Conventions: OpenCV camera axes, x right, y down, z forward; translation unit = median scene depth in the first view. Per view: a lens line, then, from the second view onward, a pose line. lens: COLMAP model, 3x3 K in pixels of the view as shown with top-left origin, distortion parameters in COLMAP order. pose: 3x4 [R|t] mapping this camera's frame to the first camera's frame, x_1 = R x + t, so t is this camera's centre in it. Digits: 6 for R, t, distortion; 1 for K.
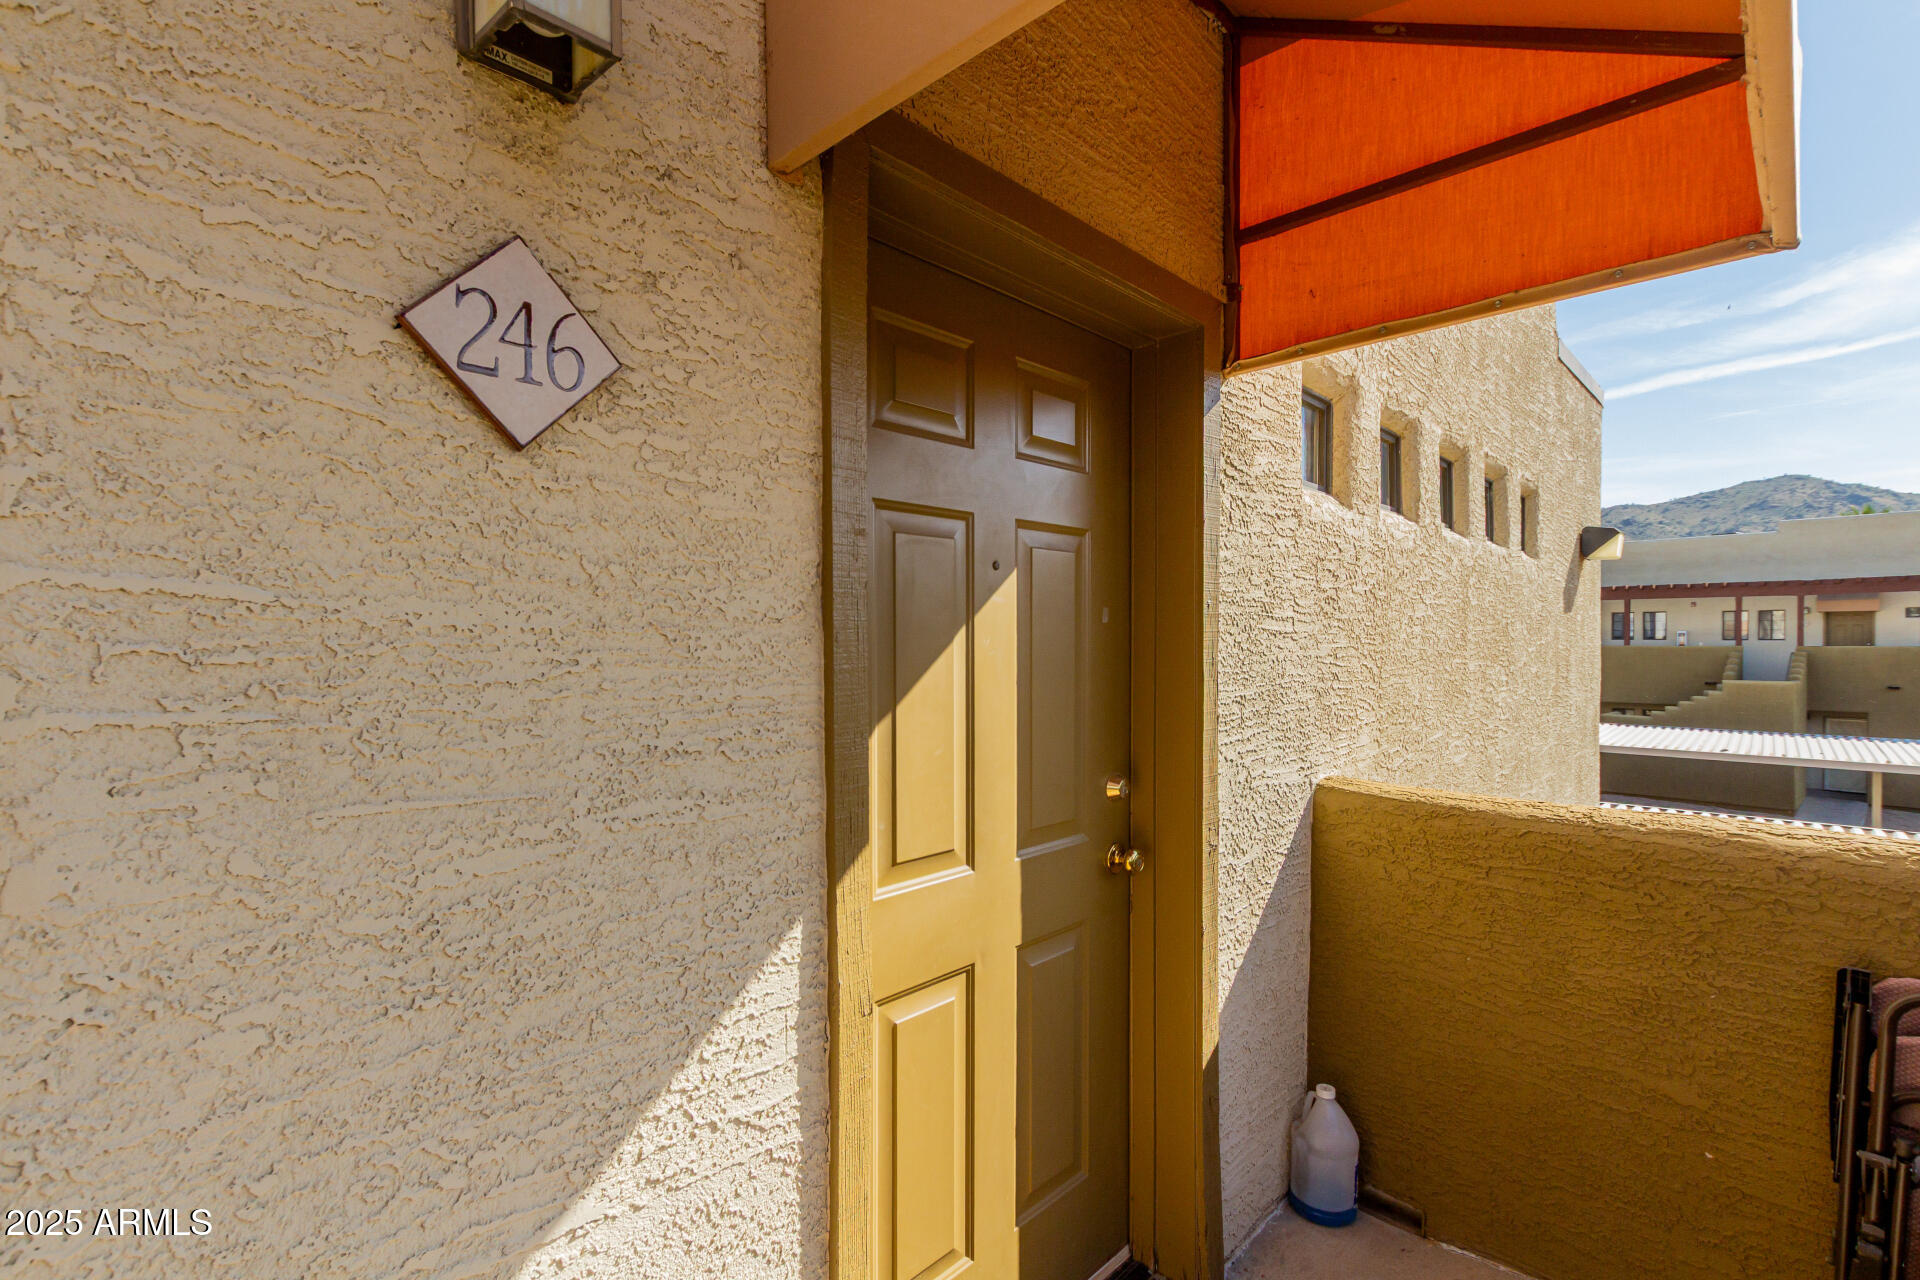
lens RADIAL K [[899.0, 0, 968.0], [0, 899.0, 654.1], [0, 0, 1]] dist [0.011677, -0.005530]
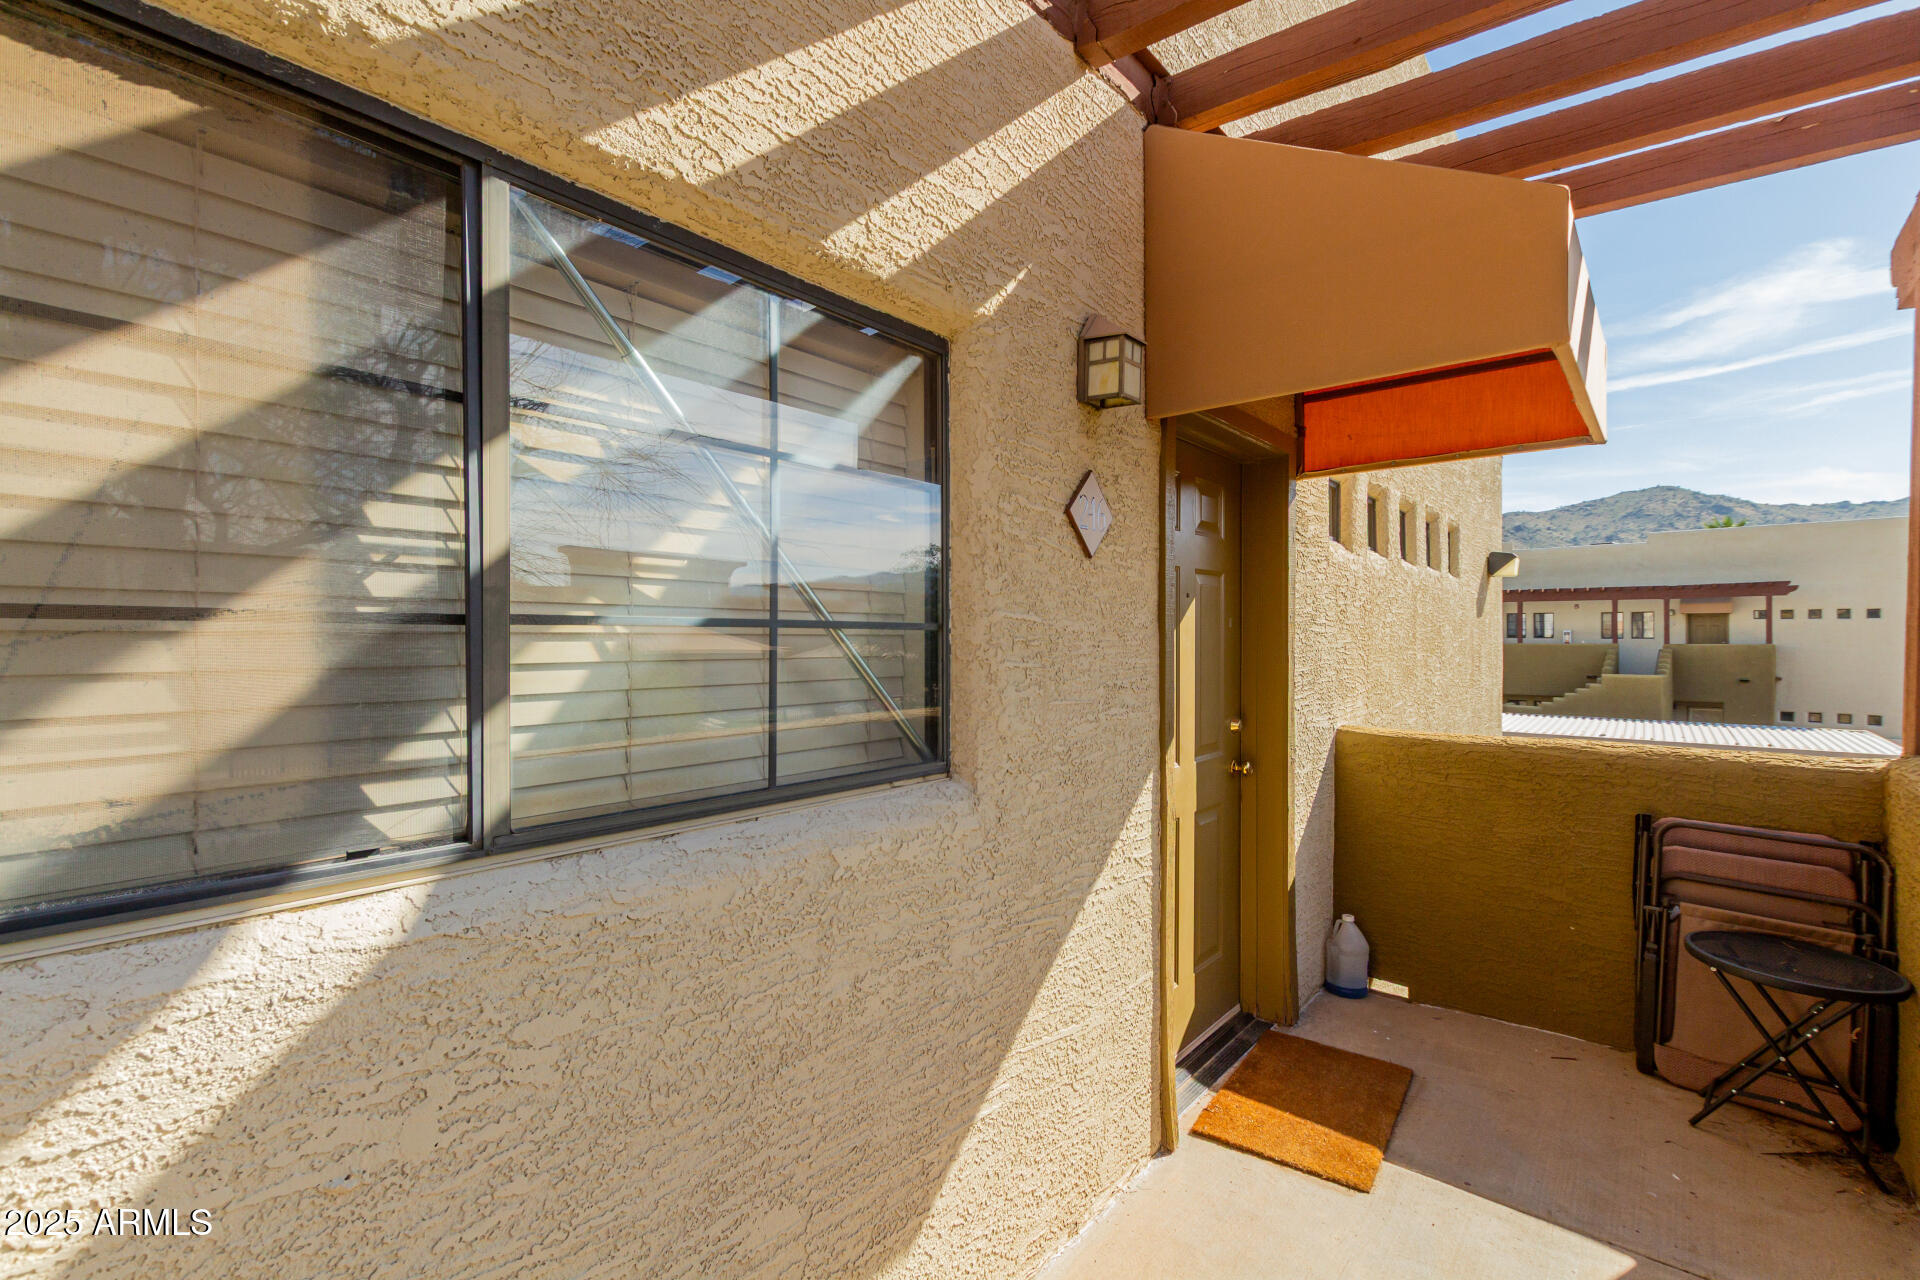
lens RADIAL K [[890.6, 0, 960.0], [0, 890.6, 640.0], [0, 0, 1]] dist [0.014429, -0.004325]
pose [[0.997424, 0.001385, 0.071723, -0.342251], [-0.000487, 0.999921, -0.012543, 0.007746], [-0.071735, 0.012476, 0.997346, -0.457155]]
